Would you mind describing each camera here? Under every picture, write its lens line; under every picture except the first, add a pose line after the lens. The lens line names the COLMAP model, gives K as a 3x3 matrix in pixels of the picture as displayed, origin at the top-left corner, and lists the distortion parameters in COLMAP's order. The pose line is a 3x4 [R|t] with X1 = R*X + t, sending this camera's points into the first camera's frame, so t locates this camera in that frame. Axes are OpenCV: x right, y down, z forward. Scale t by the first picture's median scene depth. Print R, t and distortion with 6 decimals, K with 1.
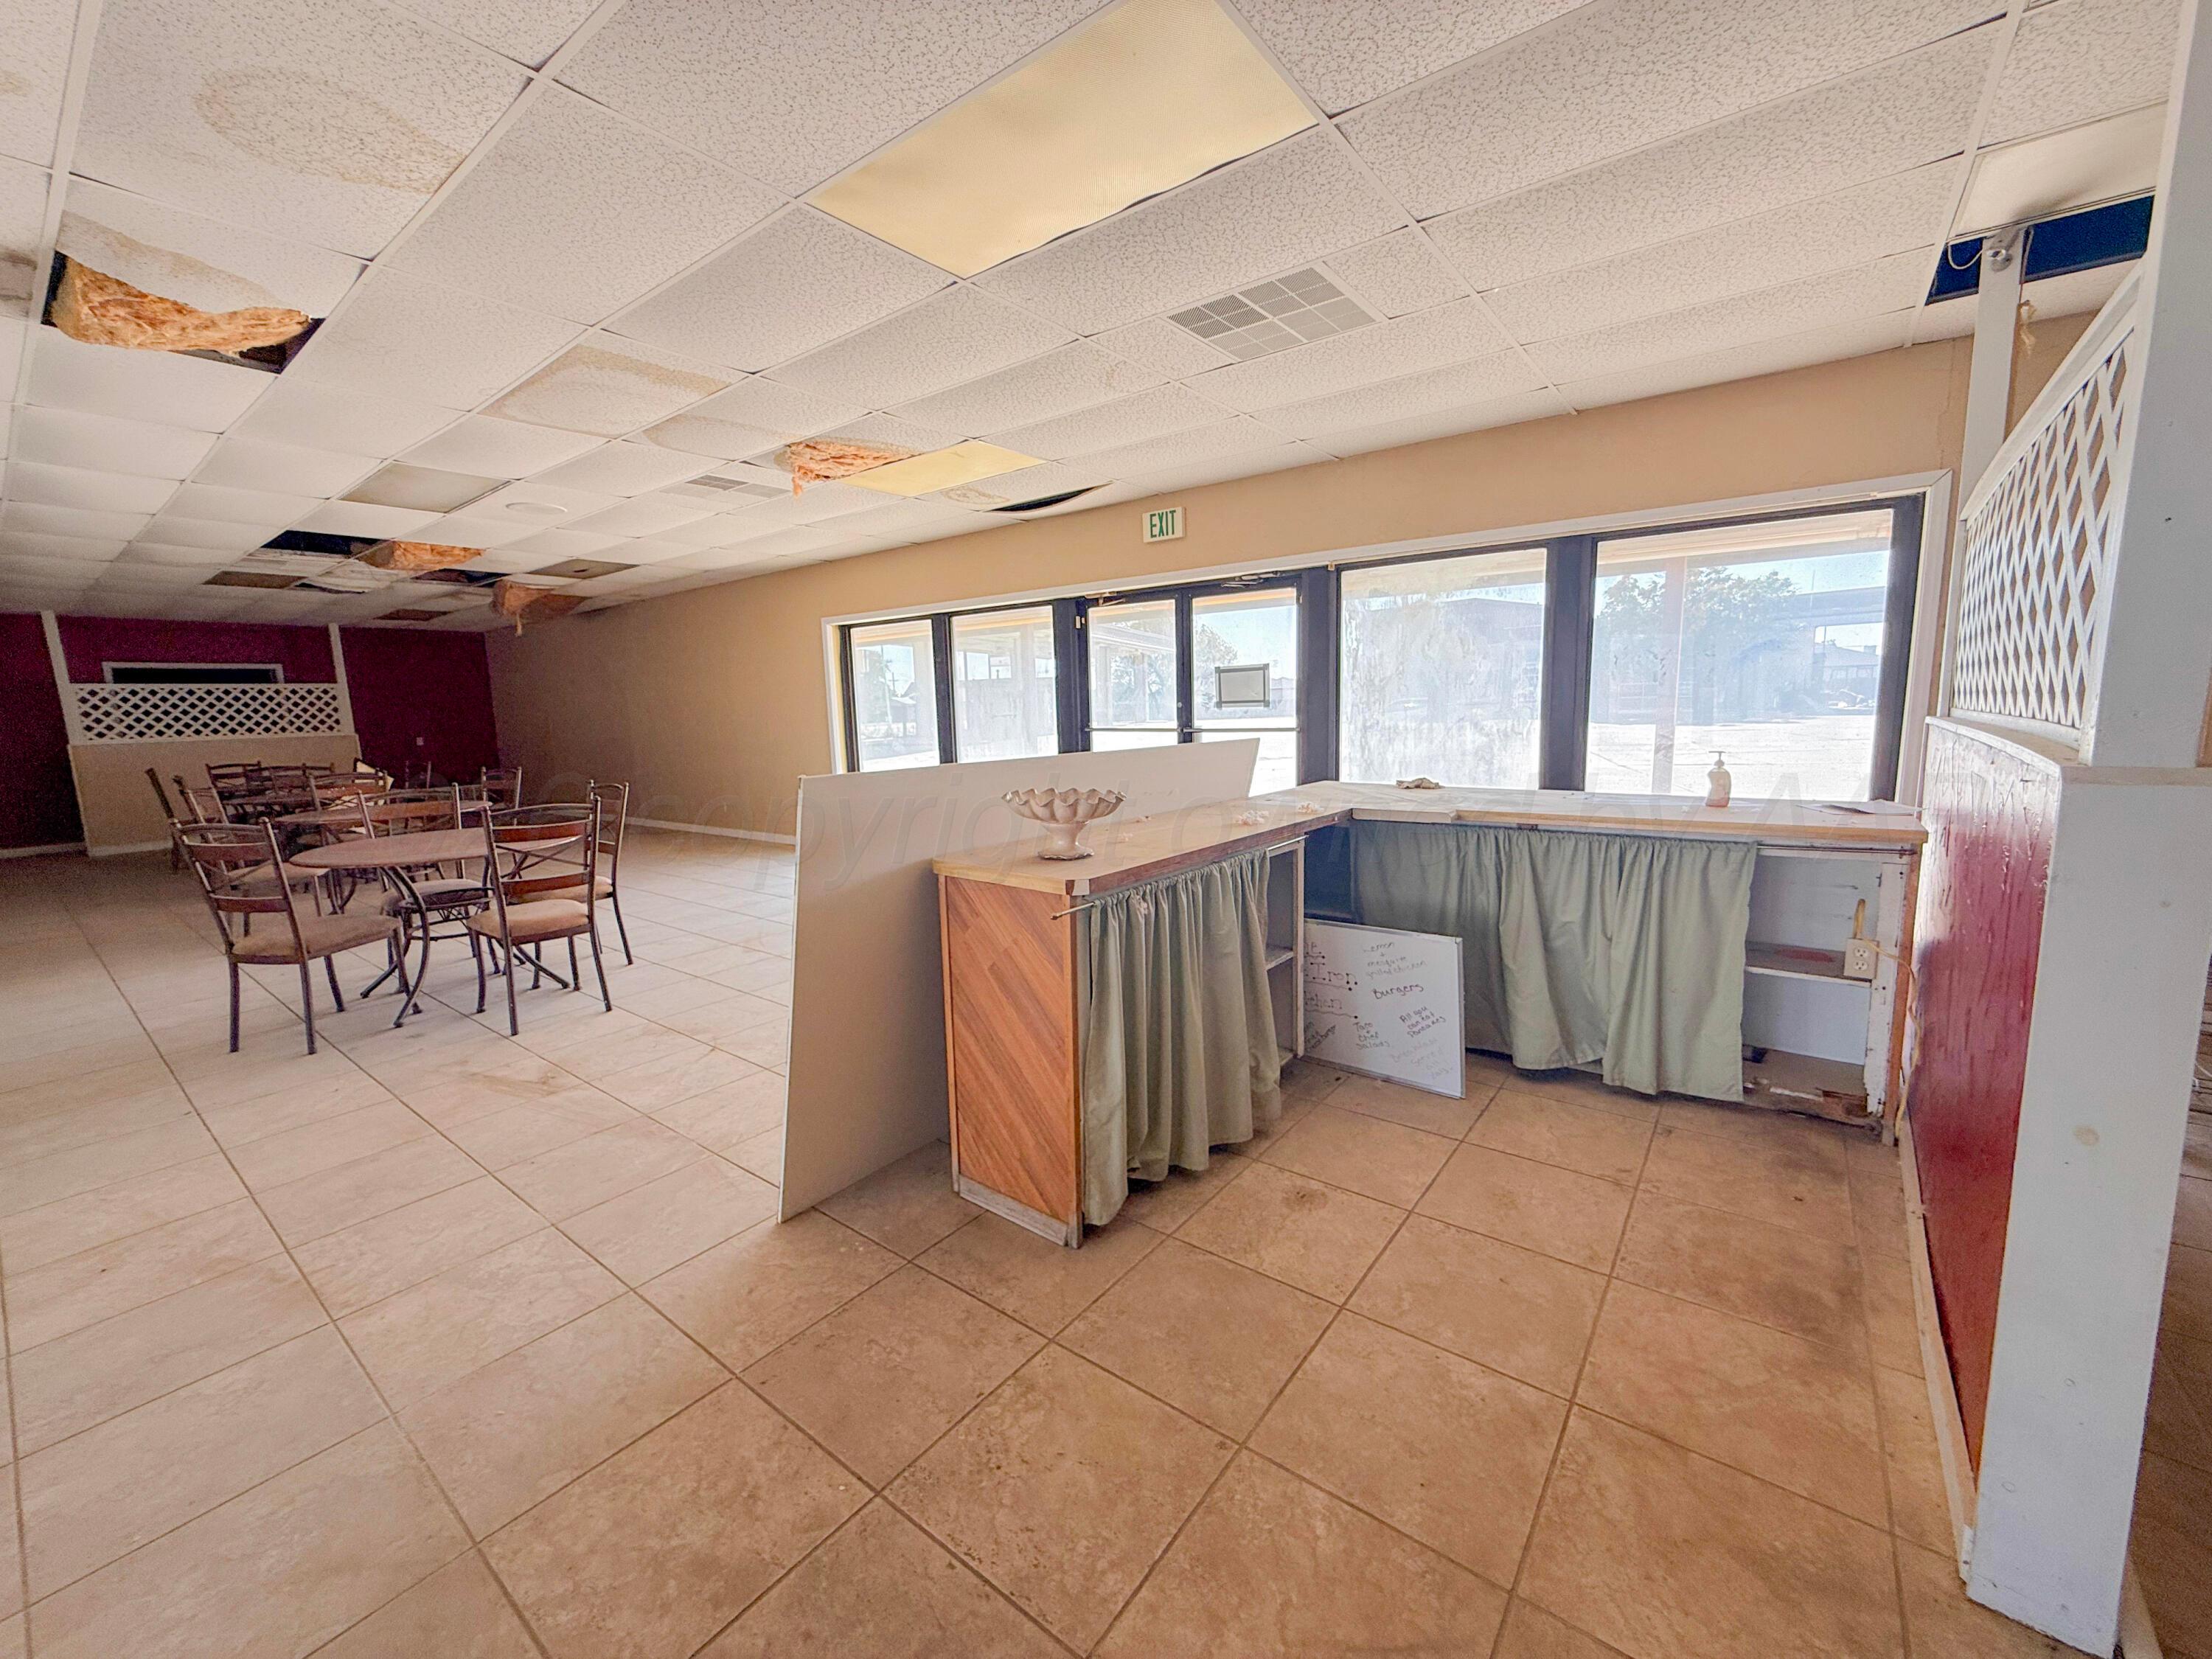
lens RADIAL K [[883.5, 0, 1100.1], [0, 883.5, 832.8], [0, 0, 1]] dist [0.001155, -0.000136]
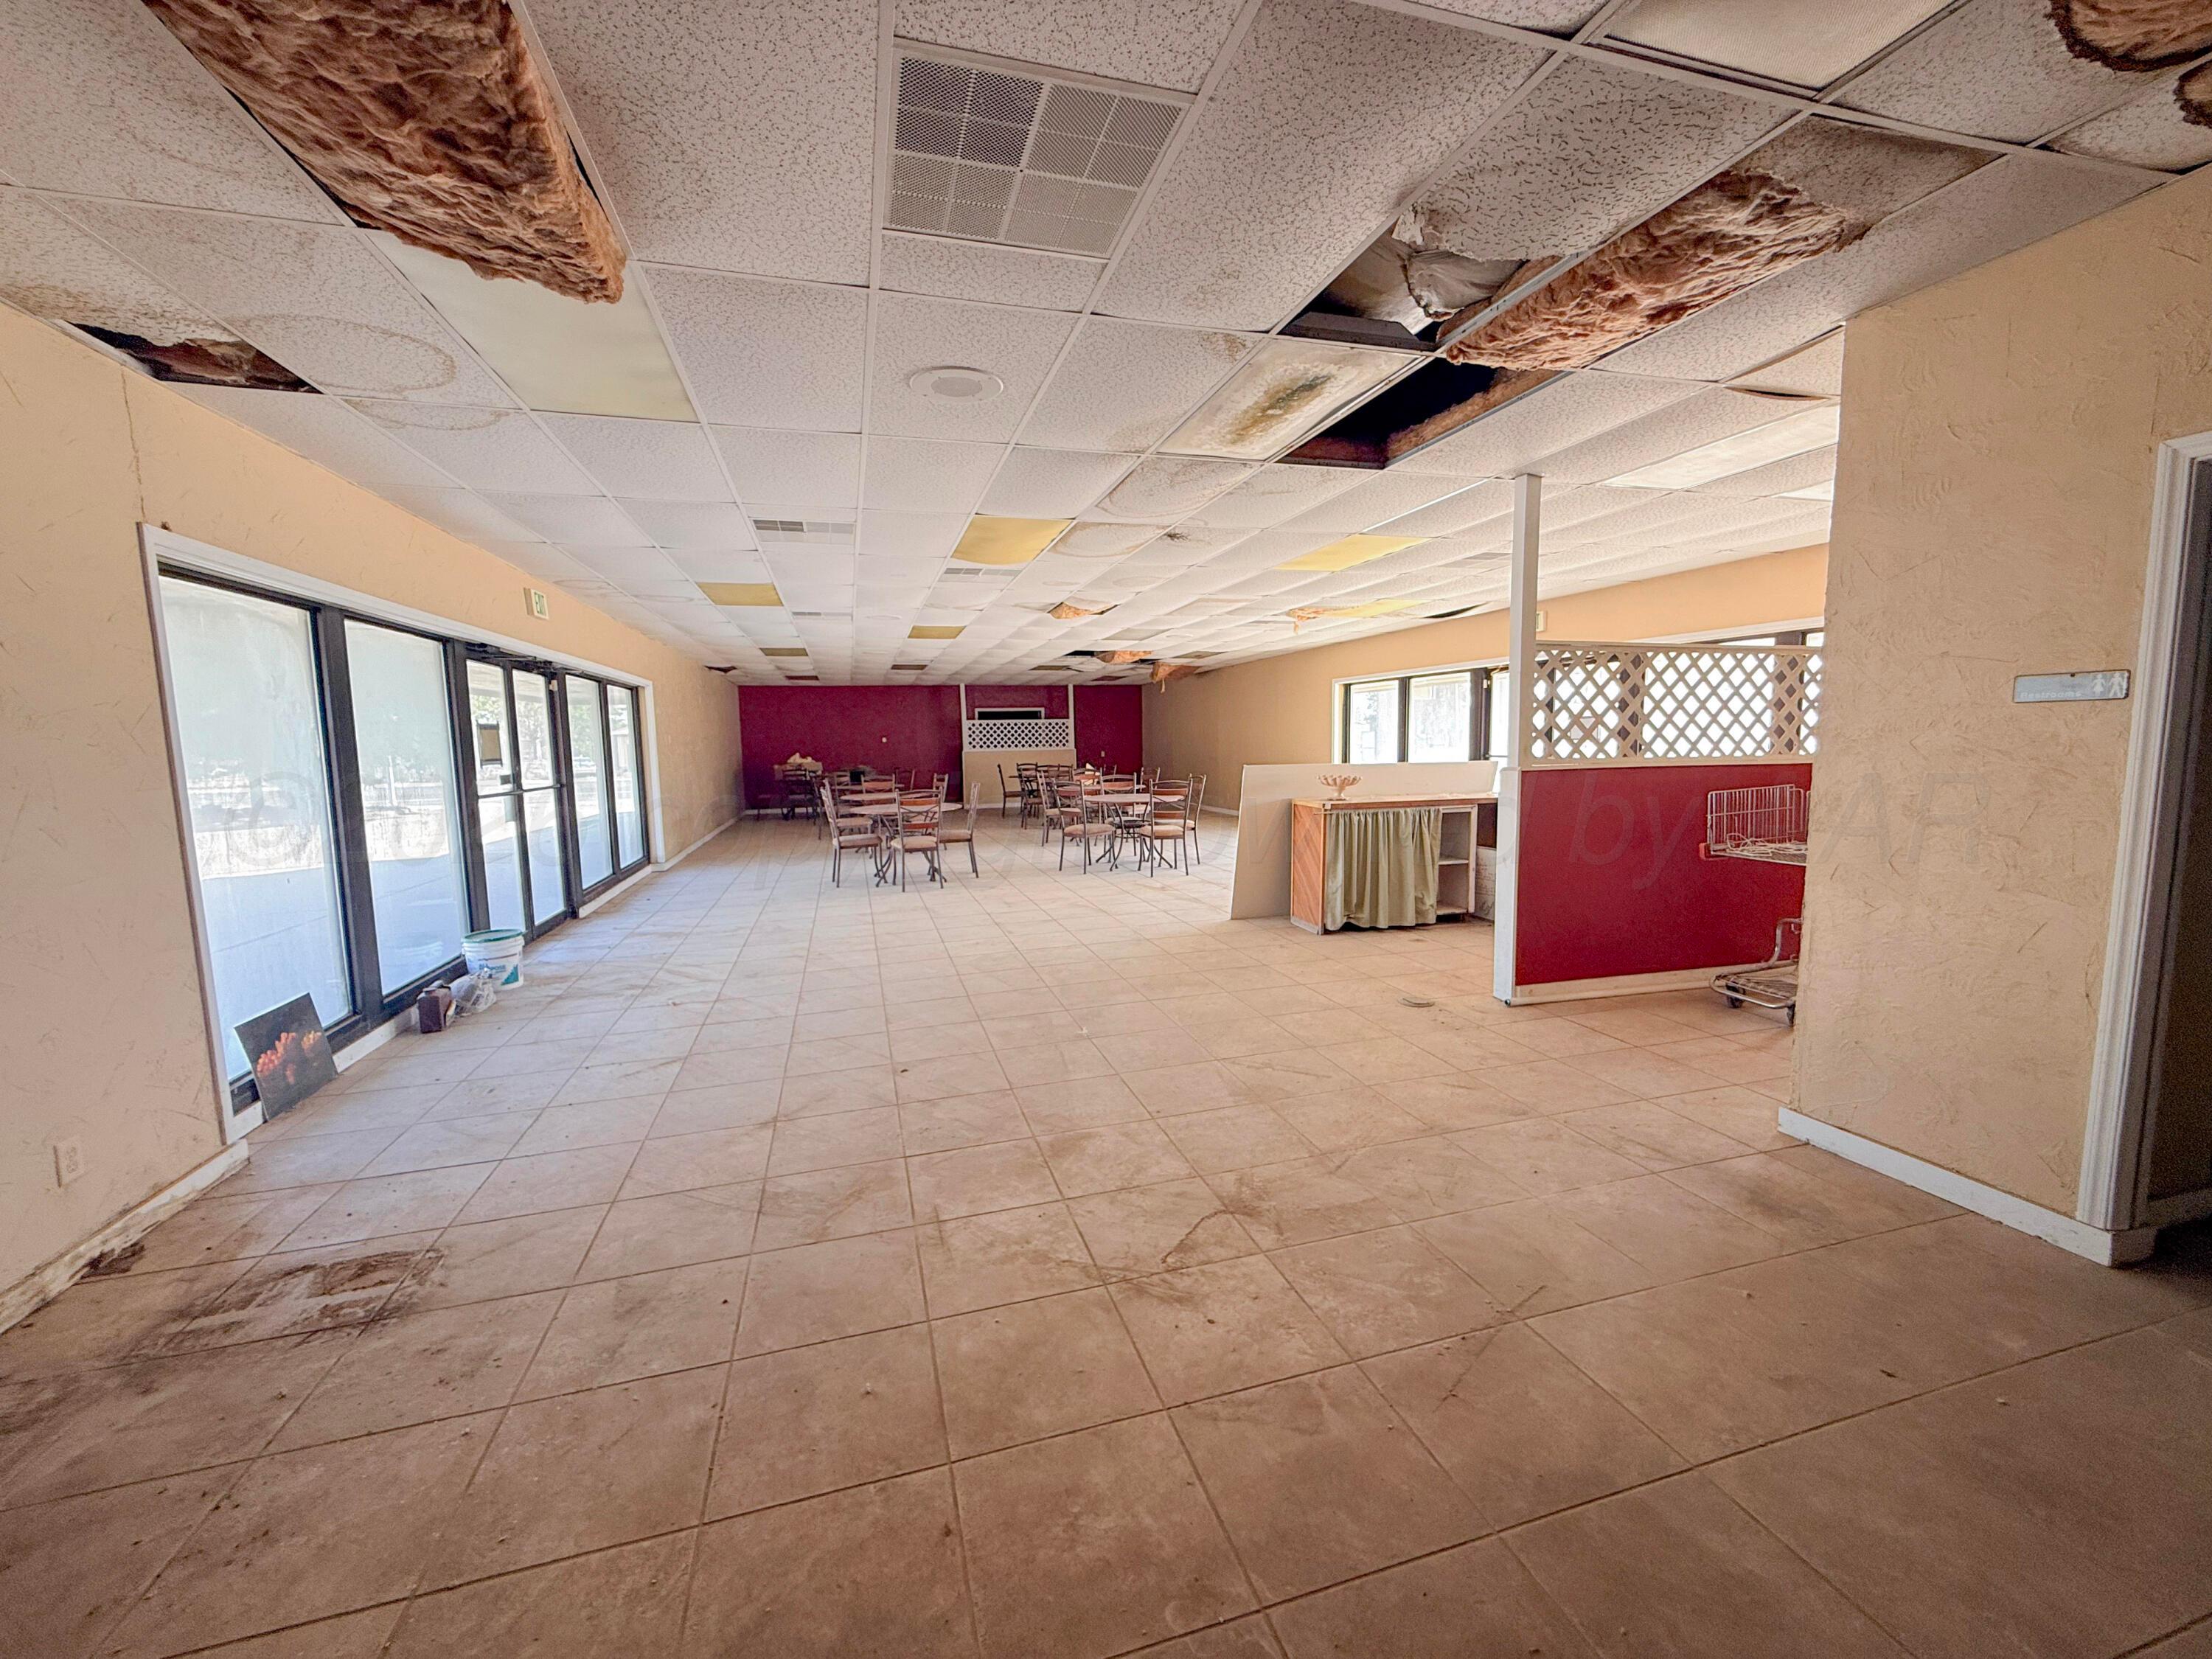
lens RADIAL K [[879.7, 0, 1106.0], [0, 879.7, 829.5], [0, 0, 1]] dist [0.000984, 0.000015]
pose [[0.809686, 0.073408, -0.582254, 0.482446], [-0.090617, 0.995886, -0.000455, 0.091330], [0.579825, 0.053130, 0.813007, -0.796682]]
